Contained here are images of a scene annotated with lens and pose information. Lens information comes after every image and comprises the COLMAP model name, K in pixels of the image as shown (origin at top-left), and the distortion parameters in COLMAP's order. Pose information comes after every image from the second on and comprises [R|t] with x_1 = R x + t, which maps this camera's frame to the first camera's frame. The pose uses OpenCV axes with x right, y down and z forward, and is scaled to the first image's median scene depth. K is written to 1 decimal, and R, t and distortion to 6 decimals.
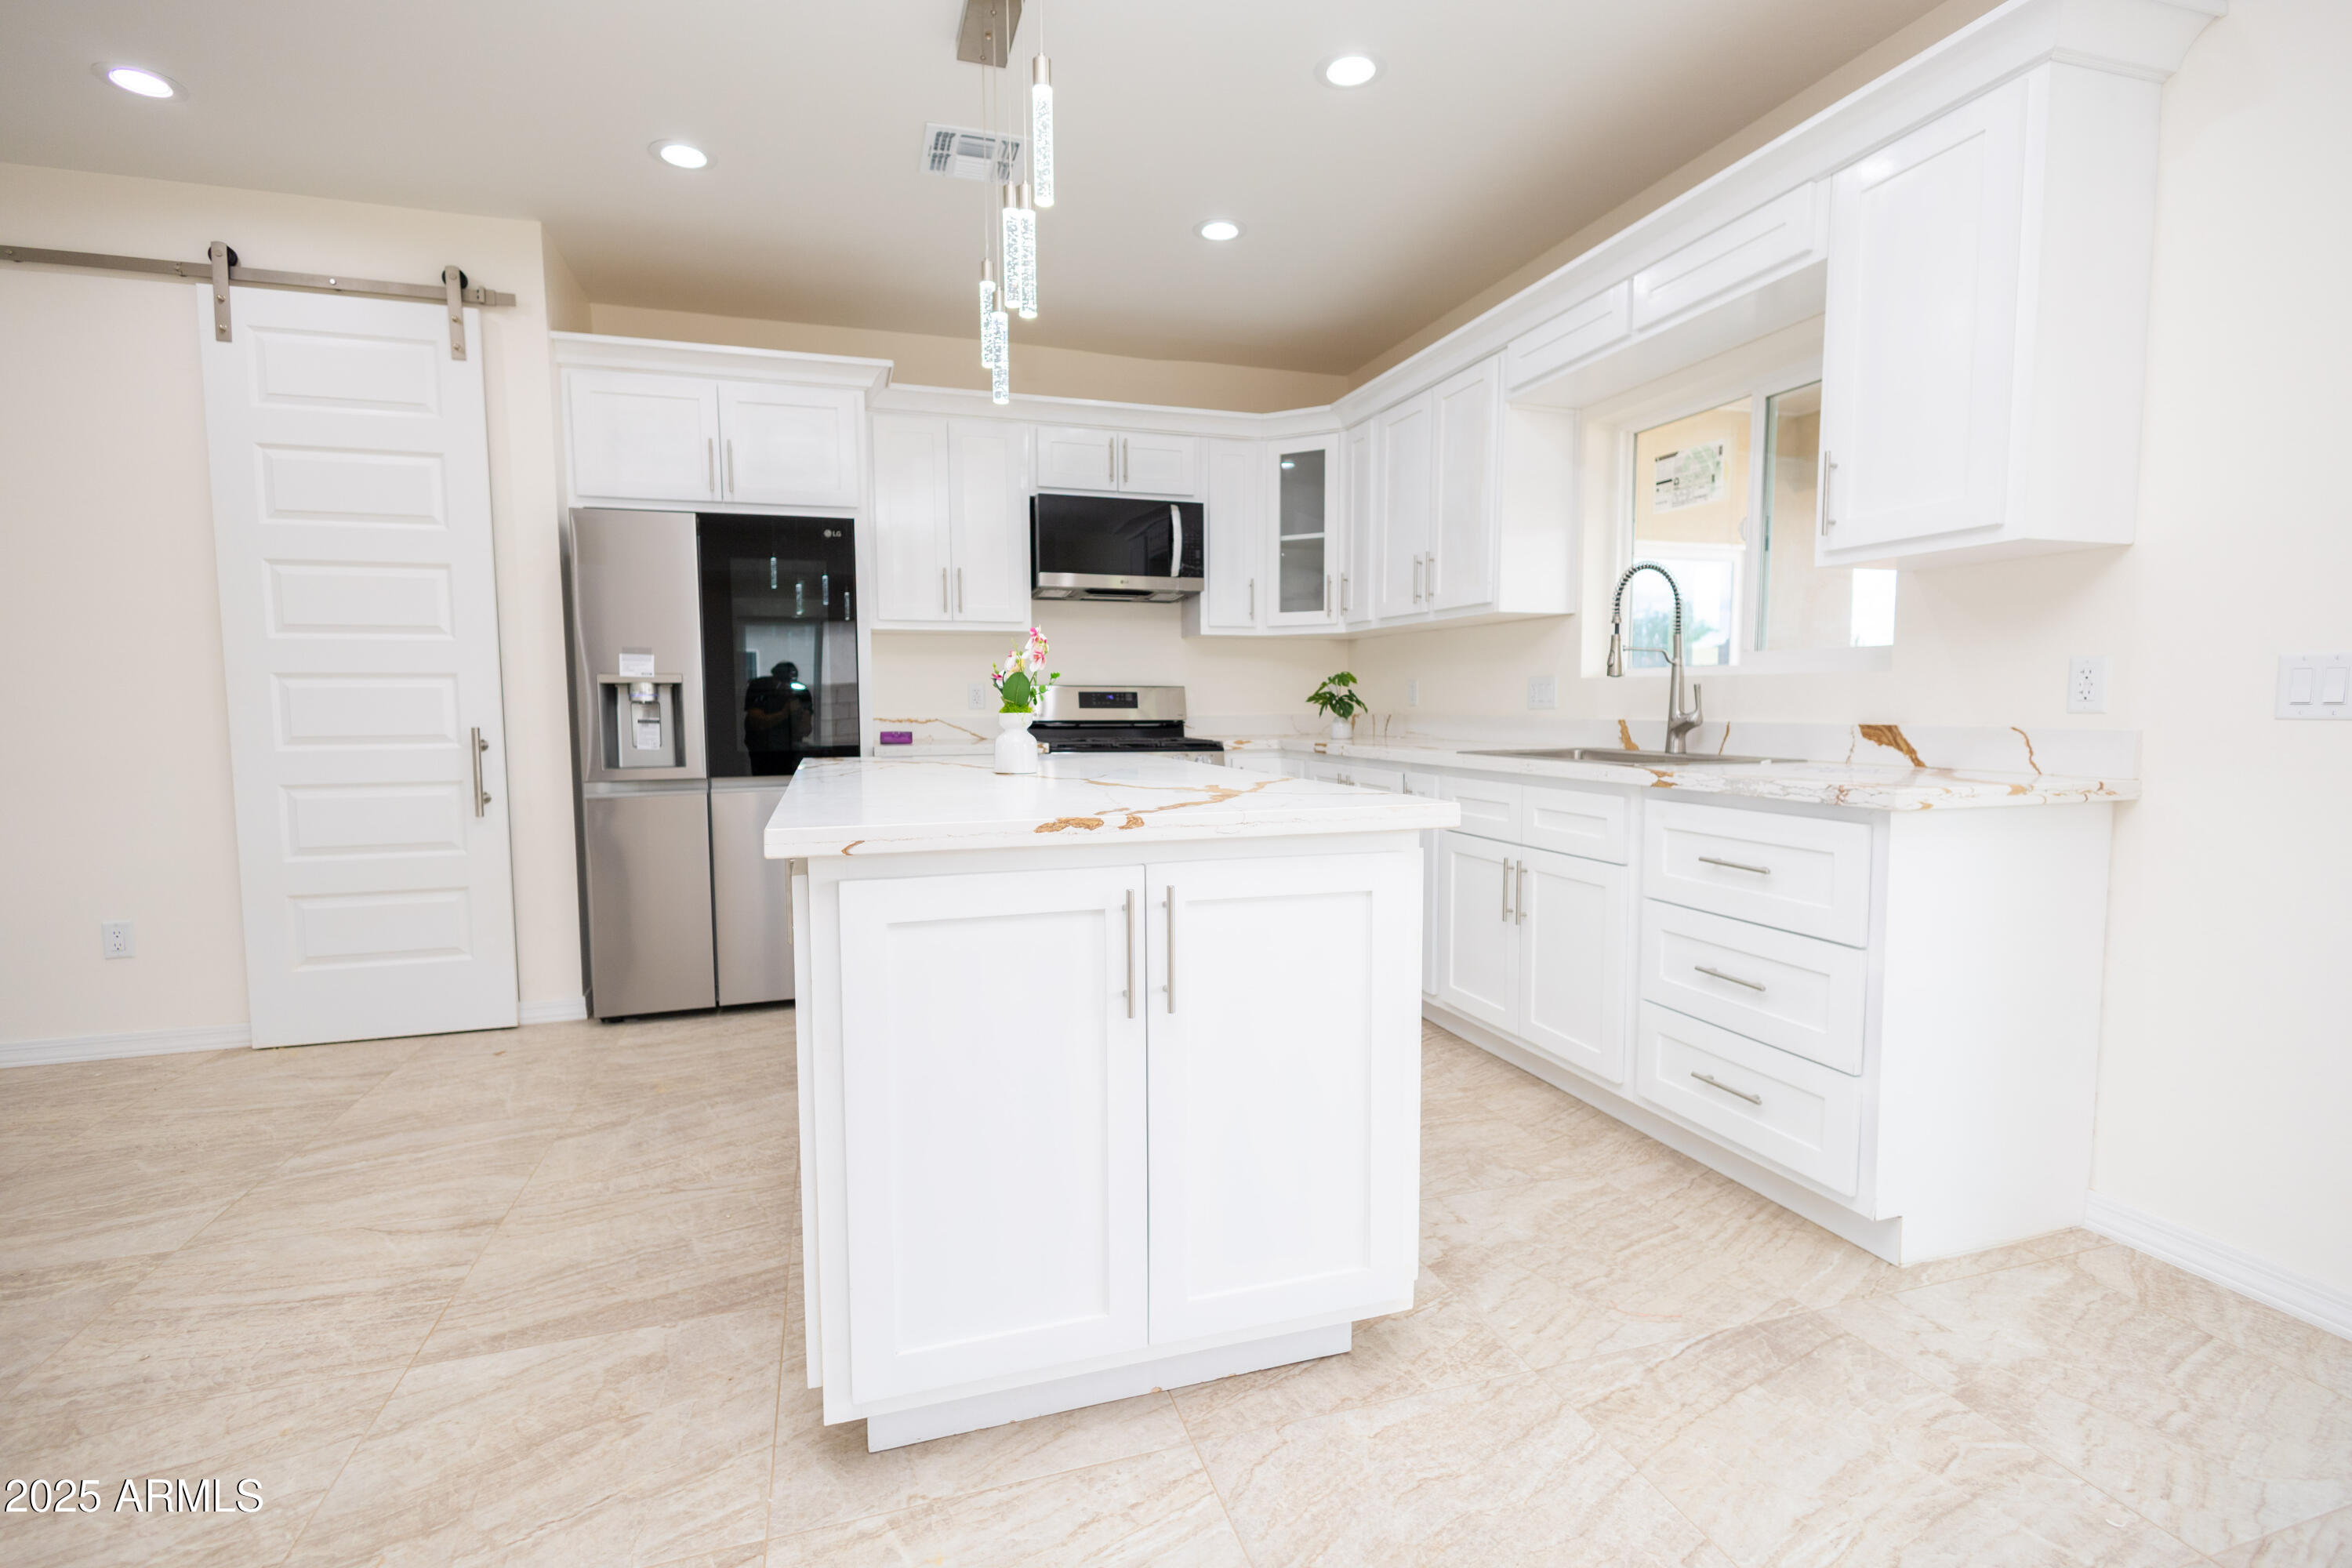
lens RADIAL K [[1076.8, 0, 1180.9], [0, 1076.8, 779.4], [0, 0, 1]] dist [0.016474, -0.008175]
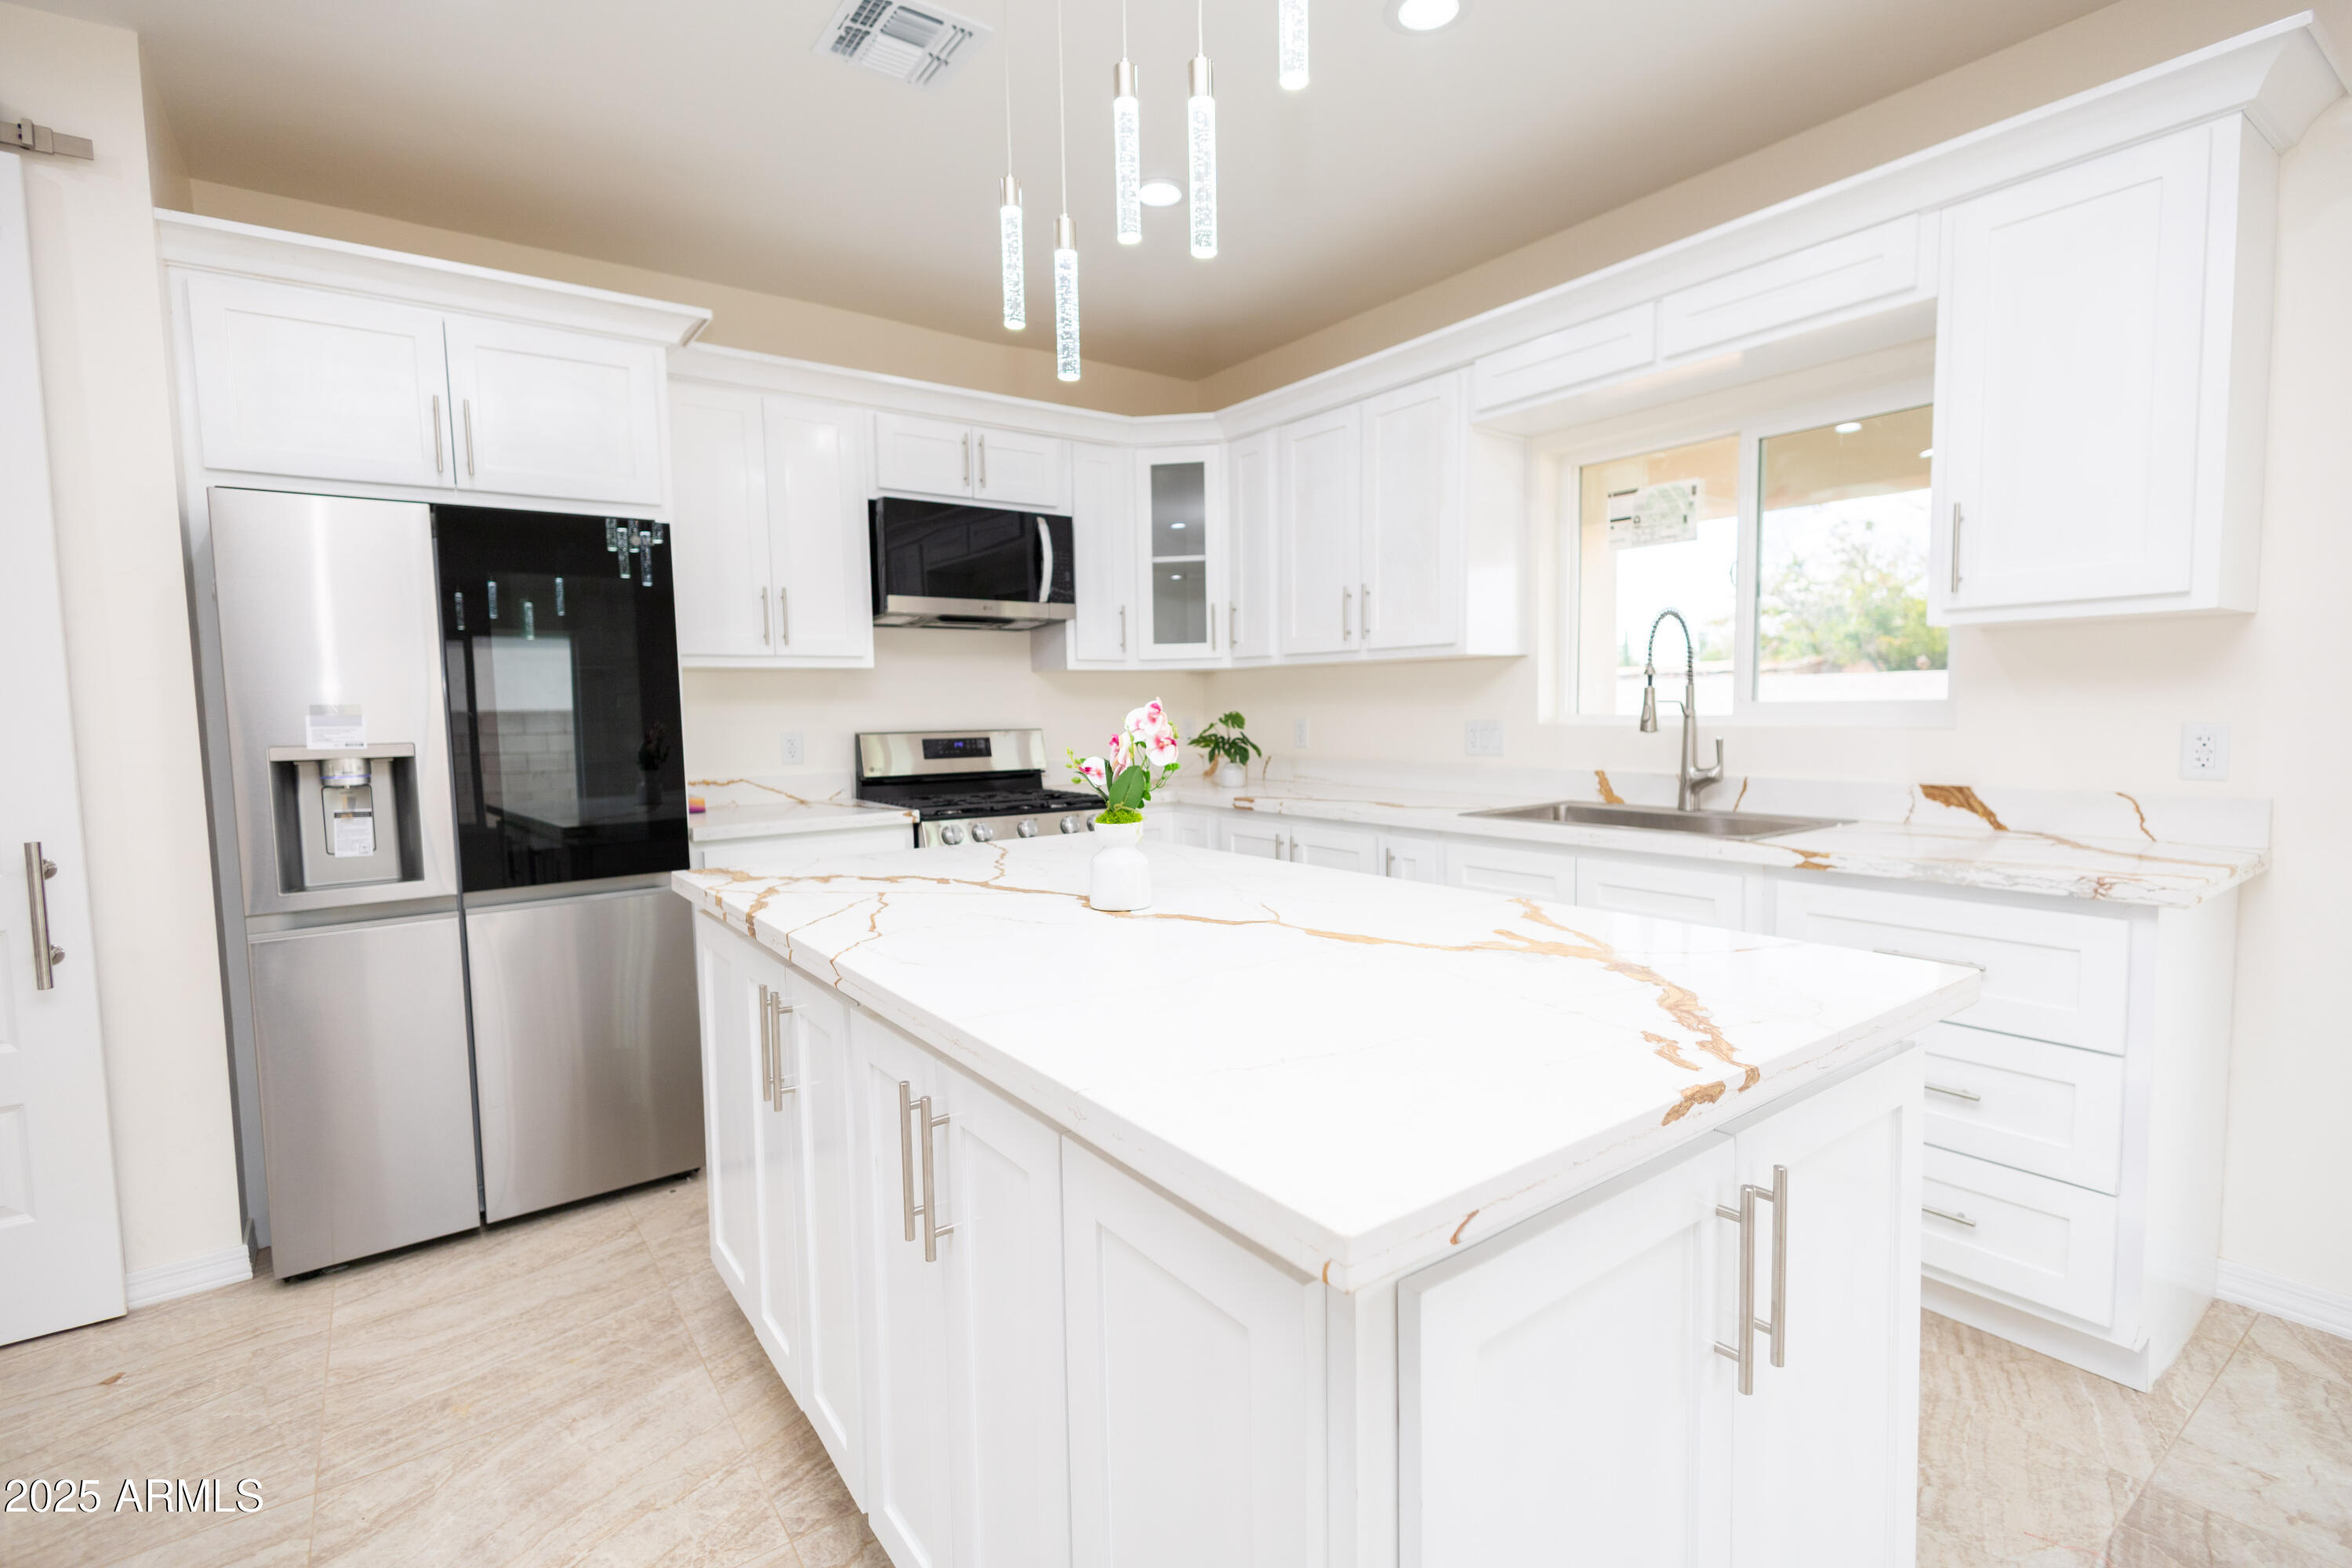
lens RADIAL K [[1076.8, 0, 1180.9], [0, 1076.8, 779.4], [0, 0, 1]] dist [0.016474, -0.008175]
pose [[0.949245, -0.033935, 0.312701, -0.208403], [0.035989, 0.999352, -0.000796, -0.054200], [-0.312471, 0.012009, 0.949851, 0.200060]]
